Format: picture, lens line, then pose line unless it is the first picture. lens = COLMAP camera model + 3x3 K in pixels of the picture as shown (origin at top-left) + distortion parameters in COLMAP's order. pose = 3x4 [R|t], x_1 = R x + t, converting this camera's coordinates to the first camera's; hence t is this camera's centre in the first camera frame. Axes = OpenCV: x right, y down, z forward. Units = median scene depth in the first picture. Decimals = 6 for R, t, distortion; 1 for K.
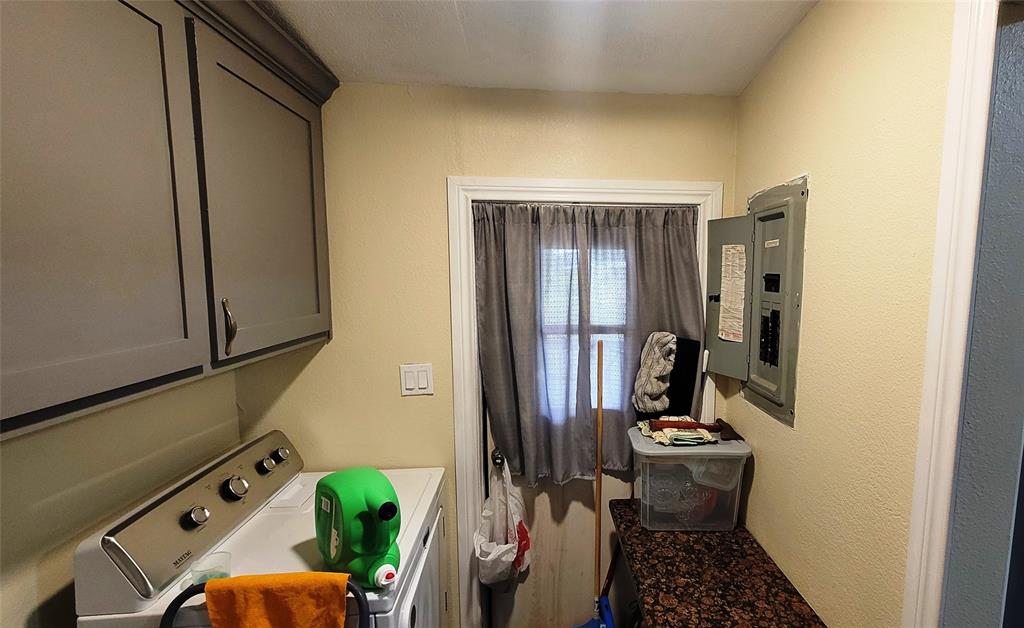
lens RADIAL K [[472.9, 0, 513.6], [0, 472.9, 244.5], [0, 0, 1]] dist [0.000648, 0.000140]
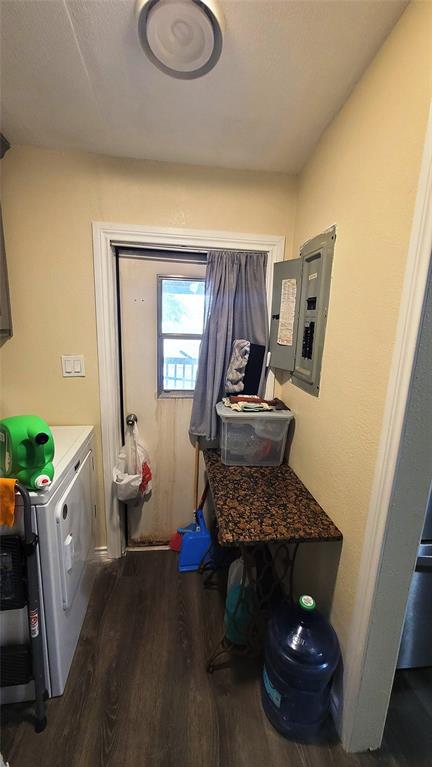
lens RADIAL K [[307.8, 0, 216.0], [0, 307.8, 383.5], [0, 0, 1]] dist [0.000641, 0.000236]
pose [[0.998531, 0.022482, 0.049298, 0.194852], [-0.026978, 0.995345, 0.092525, 0.241713], [-0.046988, -0.093719, 0.994489, 0.021405]]
